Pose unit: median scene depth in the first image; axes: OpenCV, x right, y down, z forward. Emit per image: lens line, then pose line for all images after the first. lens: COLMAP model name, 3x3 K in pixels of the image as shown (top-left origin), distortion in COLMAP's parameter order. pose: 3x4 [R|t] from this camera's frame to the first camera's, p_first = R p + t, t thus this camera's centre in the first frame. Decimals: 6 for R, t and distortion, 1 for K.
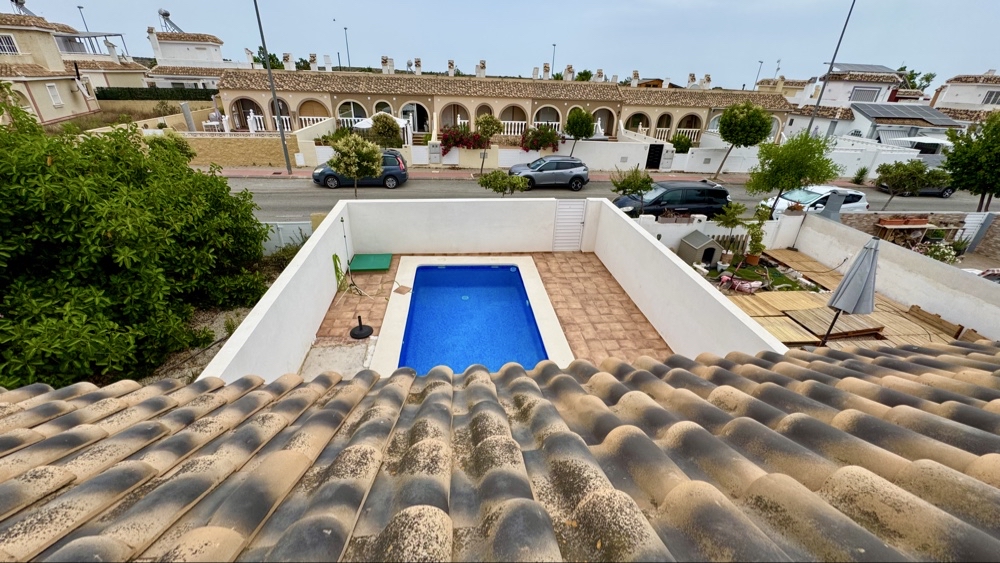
lens RADIAL K [[400.4, 0, 500.0], [0, 400.4, 281.5], [0, 0, 1]] dist [-0.004576, 0.000911]
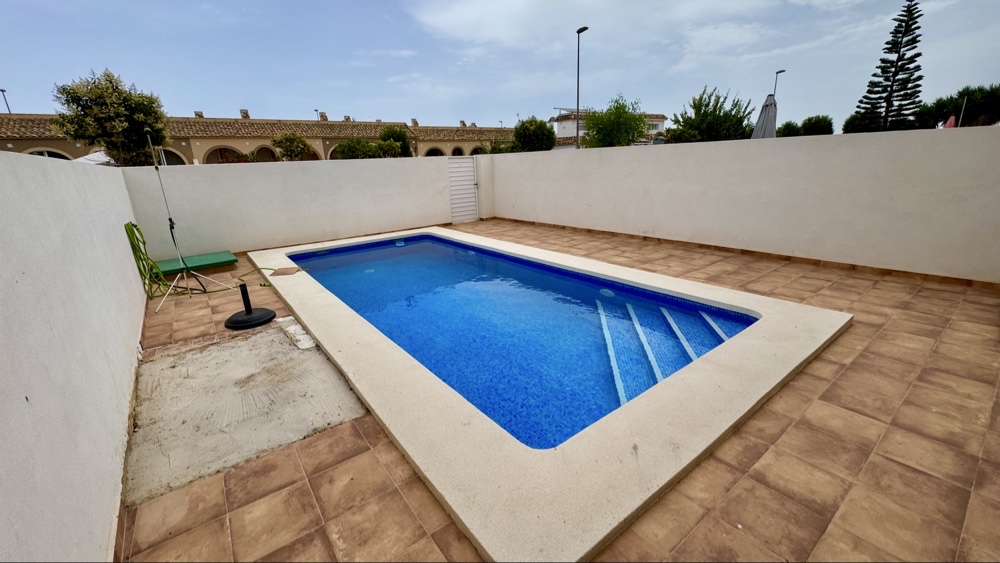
lens RADIAL K [[396.9, 0, 500.0], [0, 396.9, 281.5], [0, 0, 1]] dist [-0.002587, 0.000606]
pose [[0.846359, -0.219535, 0.485263, -0.089632], [0.302001, 0.948286, -0.097719, 0.064050], [-0.438716, 0.229256, 0.868890, 0.121296]]
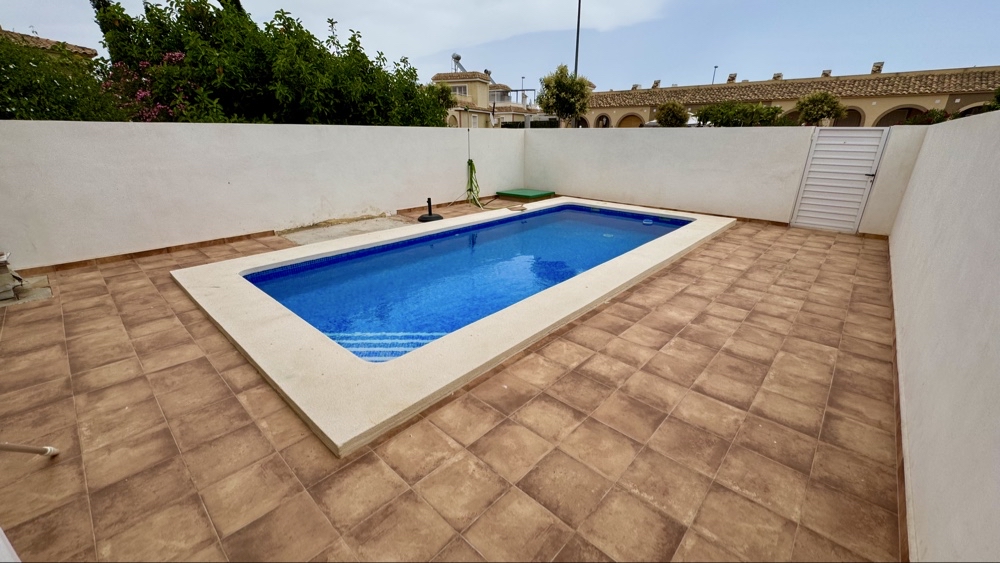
lens RADIAL K [[400.4, 0, 500.0], [0, 400.4, 281.5], [0, 0, 1]] dist [-0.004576, 0.000911]
pose [[0.672065, 0.227720, -0.704608, 0.118549], [-0.322583, 0.946540, -0.001775, 0.059816], [0.666535, 0.228487, 0.709595, 0.145822]]
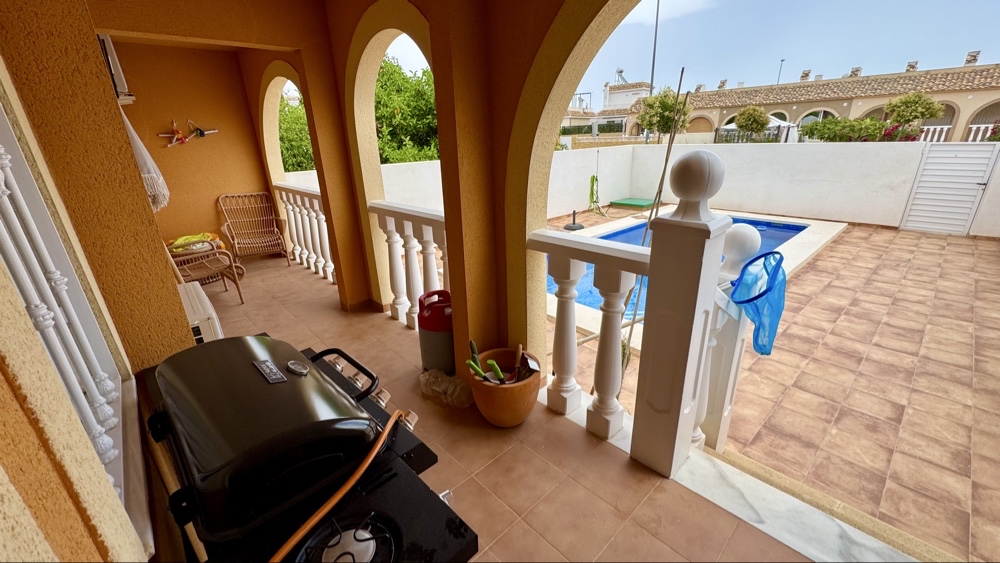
lens RADIAL K [[400.4, 0, 500.0], [0, 400.4, 281.5], [0, 0, 1]] dist [-0.004576, 0.000911]
pose [[0.593527, 0.225118, -0.772689, 0.114752], [-0.320782, 0.946696, 0.029411, 0.084611], [0.738123, 0.230408, 0.634103, 0.059317]]
